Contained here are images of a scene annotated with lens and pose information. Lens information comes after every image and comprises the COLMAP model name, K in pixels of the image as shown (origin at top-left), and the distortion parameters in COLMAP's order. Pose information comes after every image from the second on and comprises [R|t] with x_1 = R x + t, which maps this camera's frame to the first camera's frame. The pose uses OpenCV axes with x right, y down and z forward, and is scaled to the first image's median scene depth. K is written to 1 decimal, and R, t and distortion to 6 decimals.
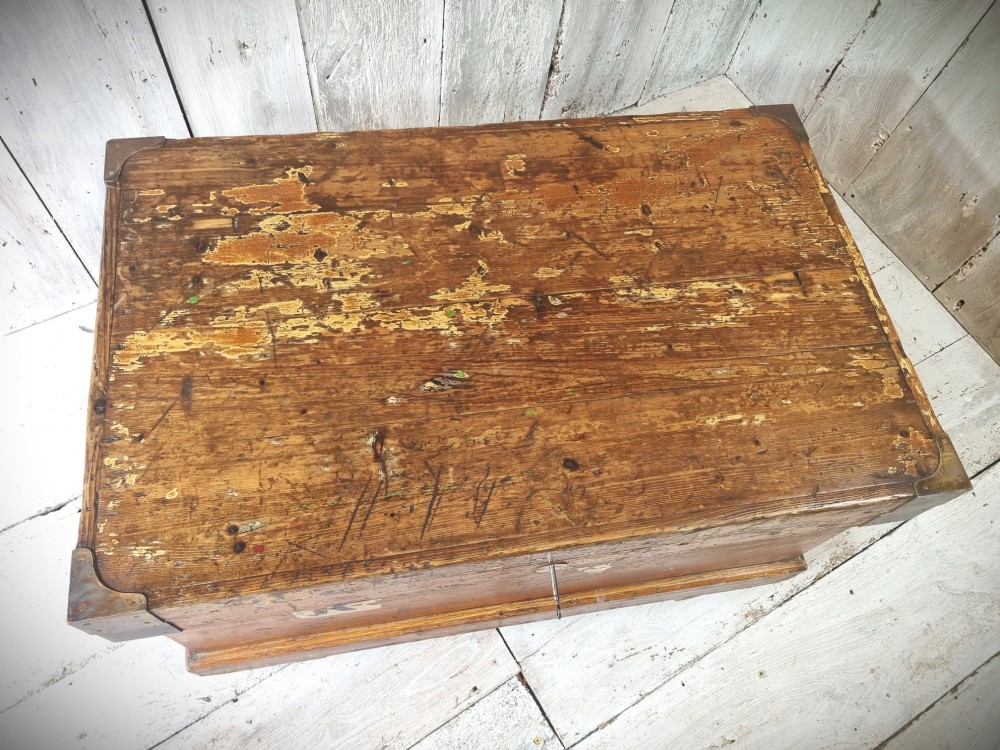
lens RADIAL K [[757.5, 0, 500.4], [0, 757.5, 368.8], [0, 0, 1]] dist [0.054671, -0.035416]
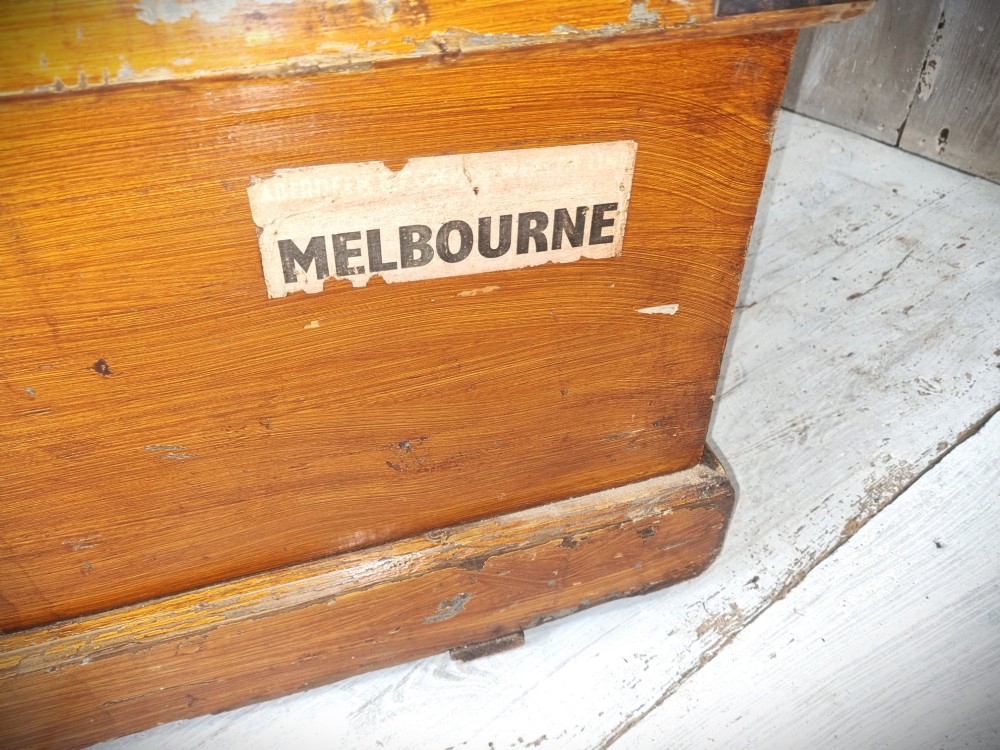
lens RADIAL K [[769.1, 0, 511.3], [0, 769.1, 362.9], [0, 0, 1]] dist [0.041418, -0.033845]
pose [[0.984318, -0.172278, 0.037913, 0.240234], [0.173531, 0.907067, -0.383558, 0.341577], [0.031689, 0.384122, 0.922738, 0.591050]]
